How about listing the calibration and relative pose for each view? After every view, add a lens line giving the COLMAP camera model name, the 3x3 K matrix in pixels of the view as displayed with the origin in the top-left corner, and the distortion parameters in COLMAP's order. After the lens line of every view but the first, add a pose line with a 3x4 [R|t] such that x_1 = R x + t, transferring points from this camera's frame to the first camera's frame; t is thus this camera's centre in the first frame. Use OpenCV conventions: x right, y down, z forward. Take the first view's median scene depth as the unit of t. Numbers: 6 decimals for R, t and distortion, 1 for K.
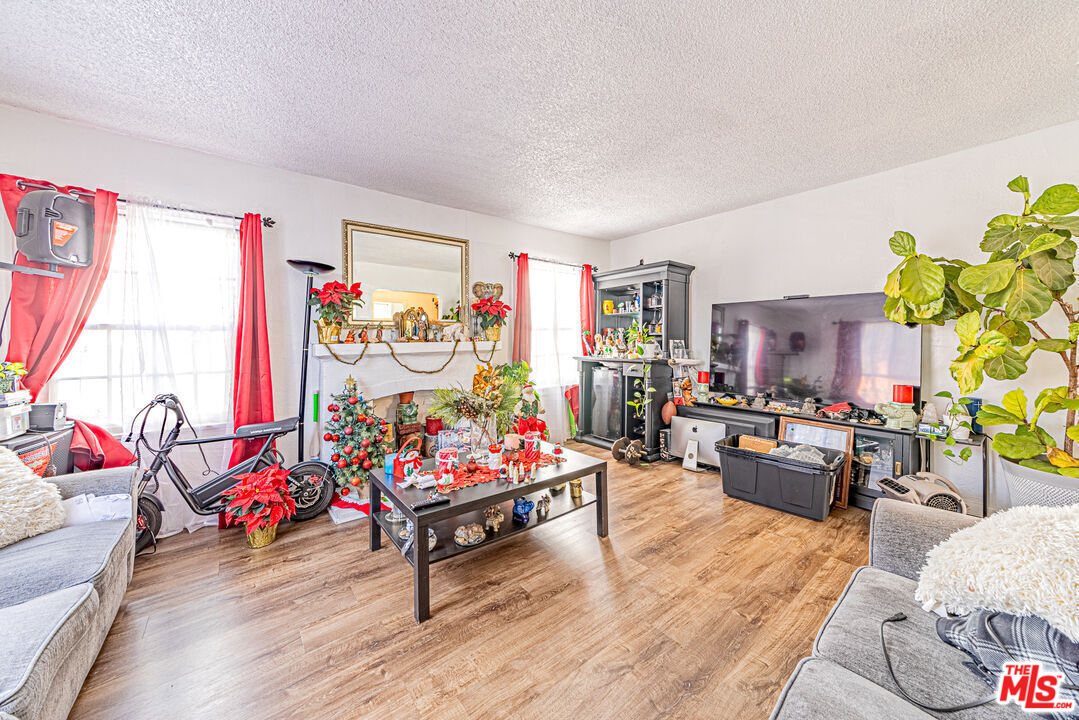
lens RADIAL K [[389.3, 0, 539.0], [0, 389.3, 337.0], [0, 0, 1]] dist [-0.001052, 0.002287]
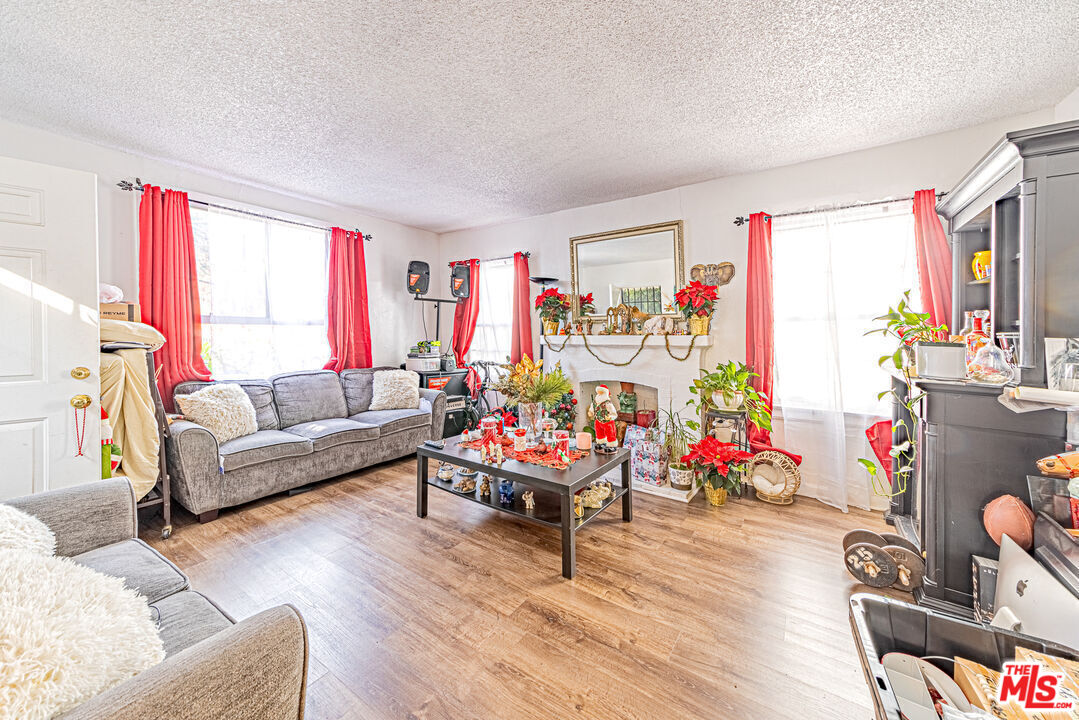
lens RADIAL K [[389.3, 0, 537.8], [0, 389.3, 330.7], [0, 0, 1]] dist [-0.001052, 0.002287]
pose [[0.299206, 0.003430, -0.954182, 0.652690], [0.004244, 0.999979, 0.004925, -0.004896], [0.954179, -0.005523, 0.299185, 0.494766]]
